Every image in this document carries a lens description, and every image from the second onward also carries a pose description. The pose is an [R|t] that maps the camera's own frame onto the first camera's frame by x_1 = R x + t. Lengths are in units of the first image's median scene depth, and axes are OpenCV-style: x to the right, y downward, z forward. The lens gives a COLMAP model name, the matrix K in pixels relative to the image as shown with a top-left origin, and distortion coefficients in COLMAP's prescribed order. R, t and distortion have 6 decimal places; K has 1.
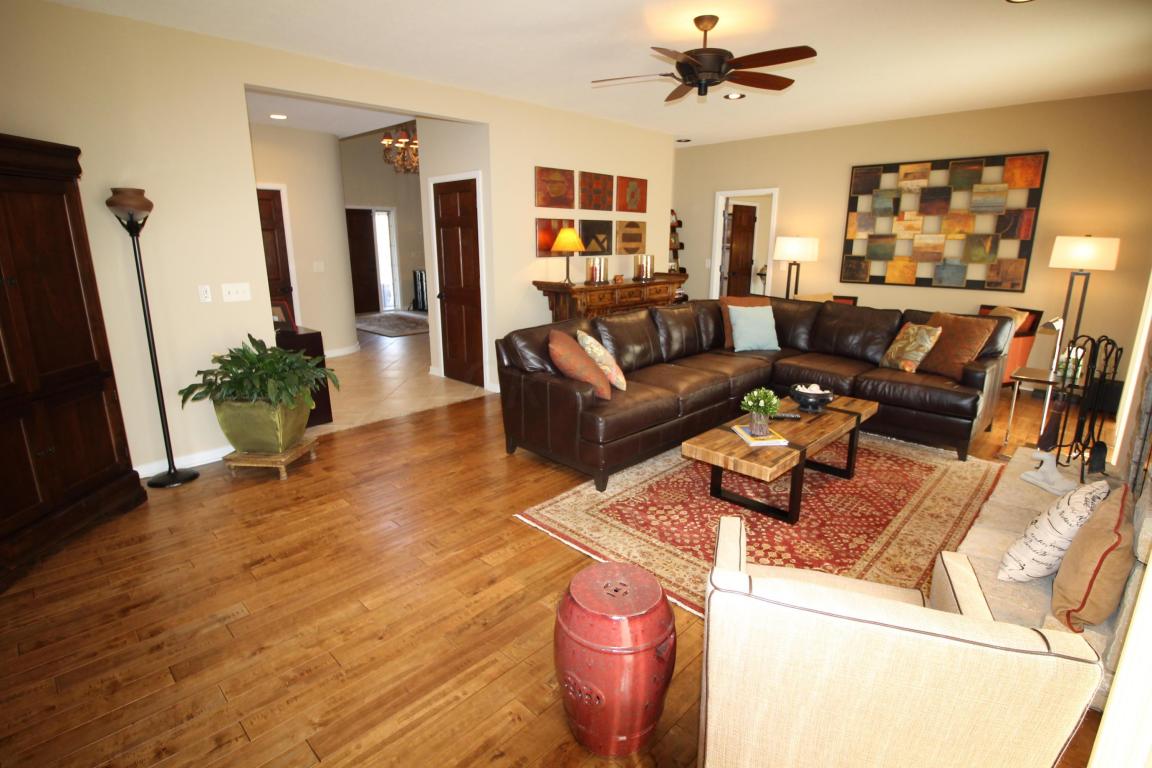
lens RADIAL K [[562.1, 0, 578.6], [0, 562.1, 384.5], [0, 0, 1]] dist [0.000071, 0.000125]
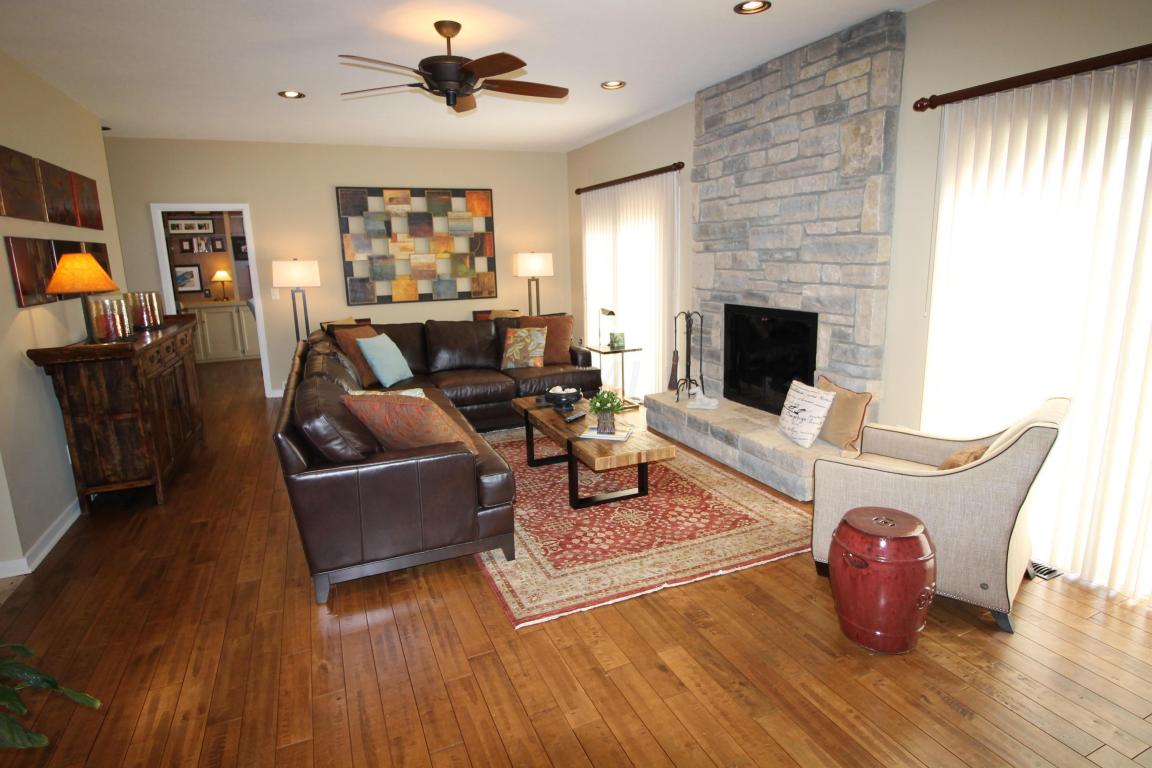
lens RADIAL K [[620.1, 0, 576.7], [0, 620.1, 375.2], [0, 0, 1]] dist [-0.001319, -0.000819]
pose [[0.377518, -0.192782, 0.905712, -0.414704], [0.263235, 0.960079, 0.094633, -0.078104], [-0.887799, 0.202689, 0.413194, 0.288307]]
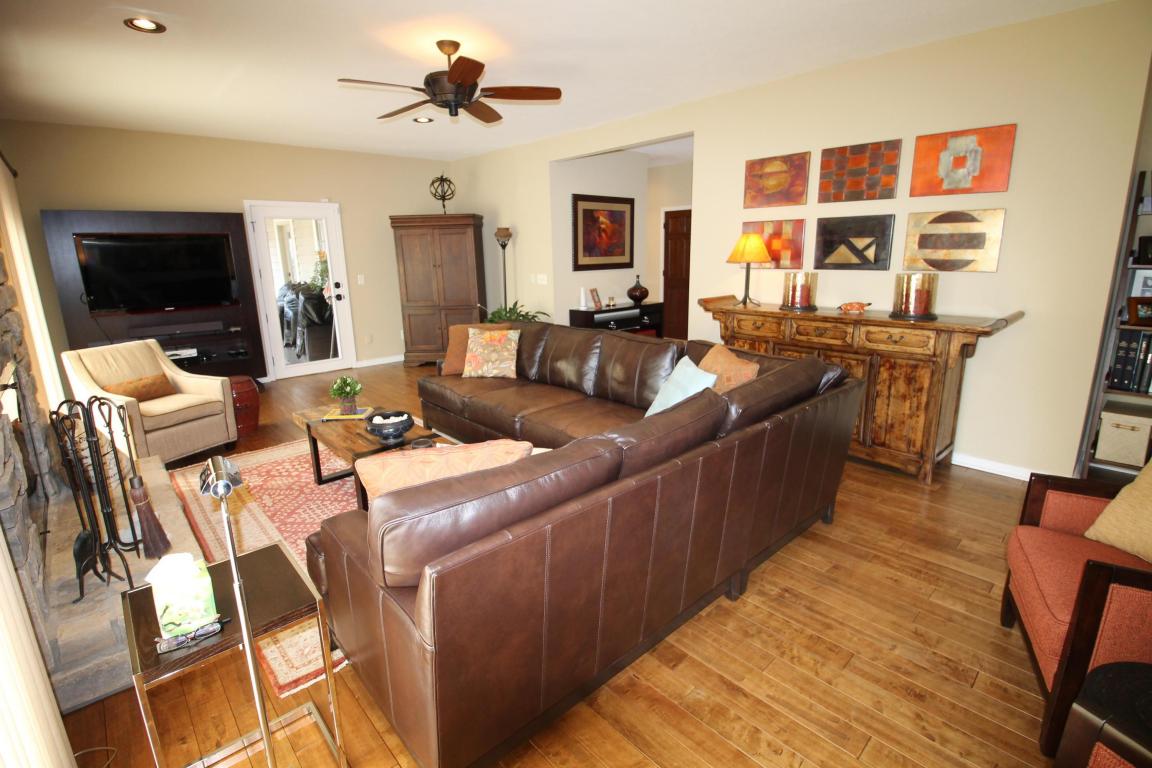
lens RADIAL K [[546.9, 0, 577.6], [0, 546.9, 378.5], [0, 0, 1]] dist [-0.002207, 0.000021]
pose [[-0.068456, 0.234095, -0.969801, 0.775559], [-0.229968, 0.942201, 0.243665, -0.212234], [0.970788, 0.239703, -0.010665, 0.803474]]
